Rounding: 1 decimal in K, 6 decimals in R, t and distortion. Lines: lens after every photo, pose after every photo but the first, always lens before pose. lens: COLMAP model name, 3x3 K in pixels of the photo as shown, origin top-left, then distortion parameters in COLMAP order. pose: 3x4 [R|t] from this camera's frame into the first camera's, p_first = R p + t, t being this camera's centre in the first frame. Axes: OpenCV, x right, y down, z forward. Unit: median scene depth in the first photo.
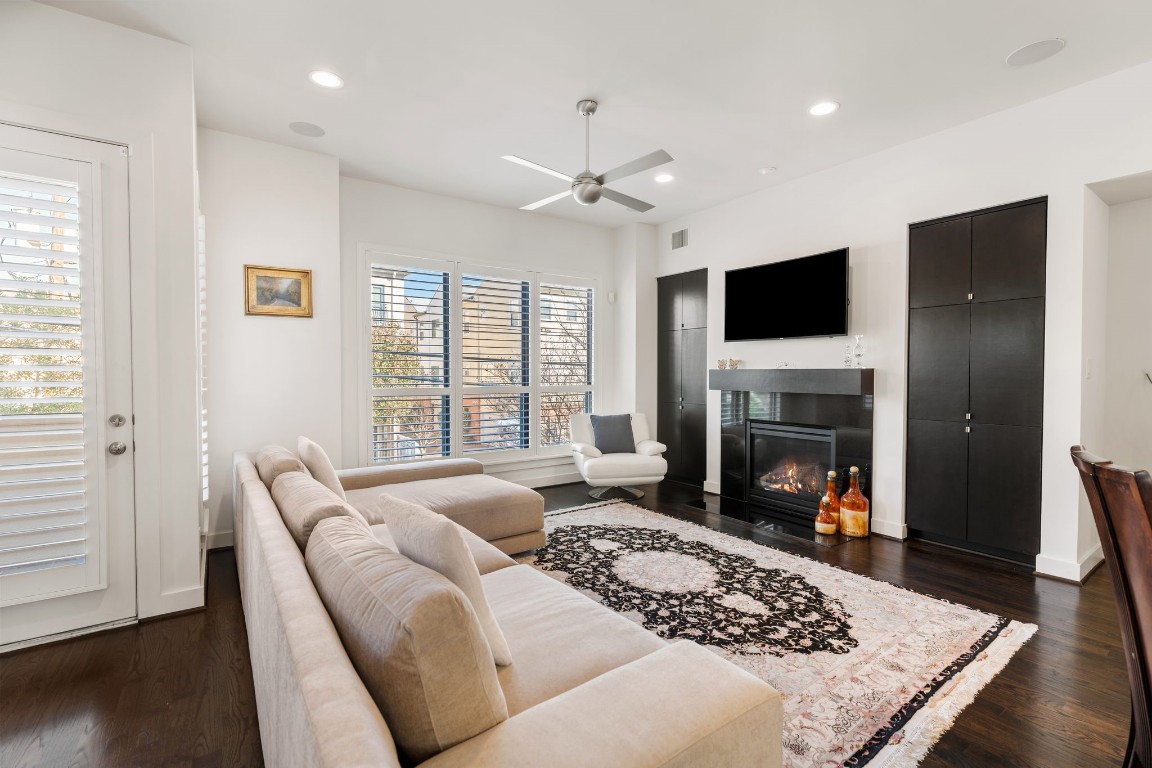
lens RADIAL K [[517.8, 0, 581.1], [0, 517.8, 382.8], [0, 0, 1]] dist [-0.003881, -0.000331]
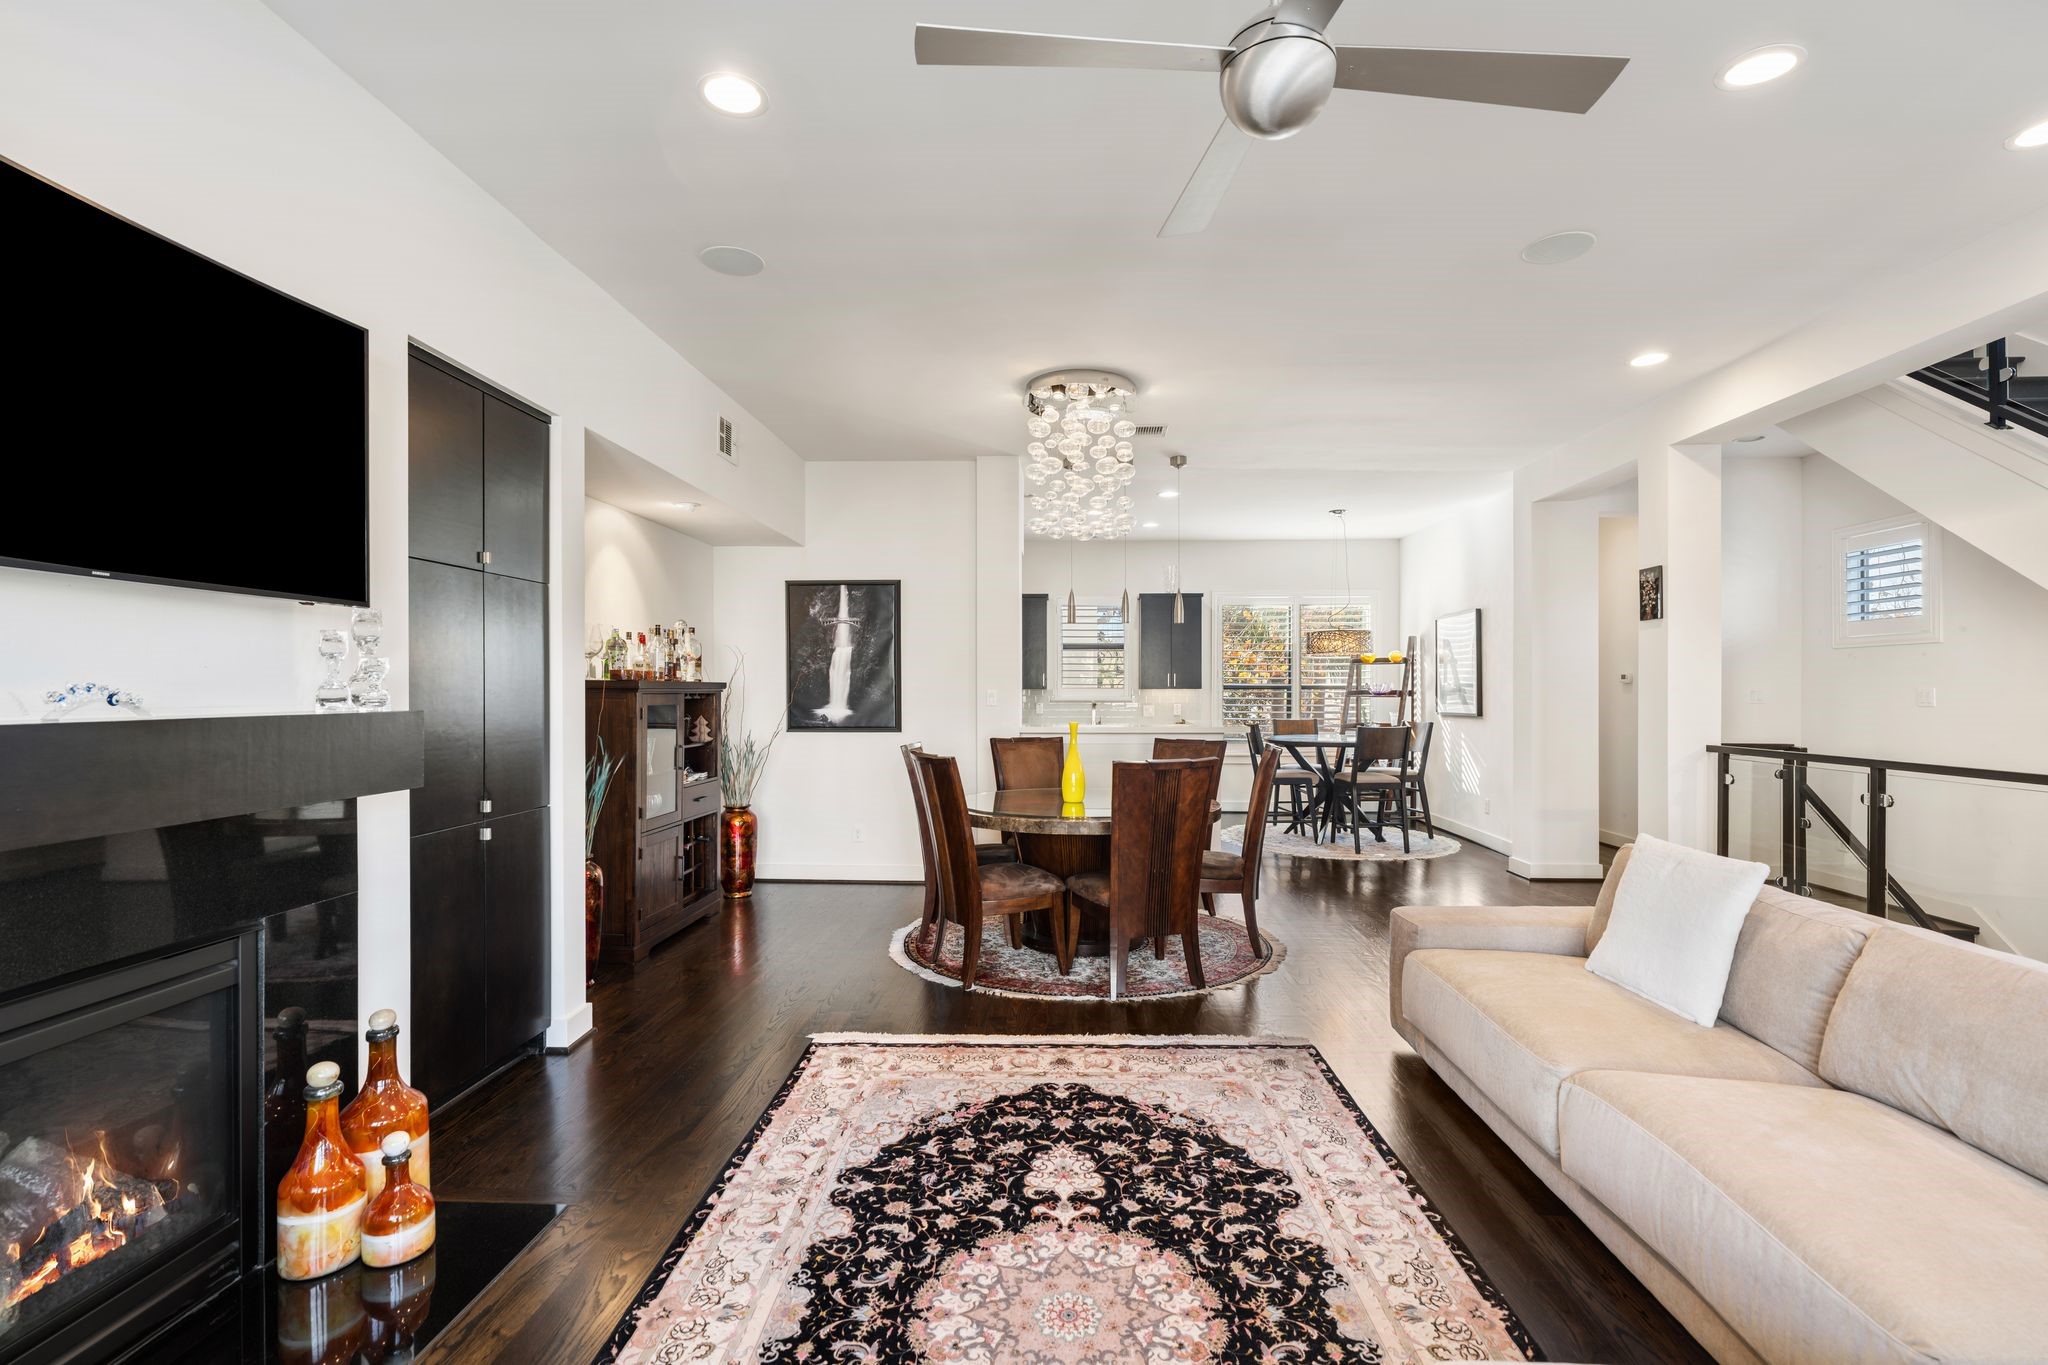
lens RADIAL K [[920.5, 0, 1029.6], [0, 920.5, 686.0], [0, 0, 1]] dist [-0.003881, -0.000331]
pose [[-0.786325, 0.006505, 0.617779, -0.224035], [0.014863, 0.999854, 0.008390, -0.060947], [-0.617634, 0.015780, -0.786307, 1.738895]]
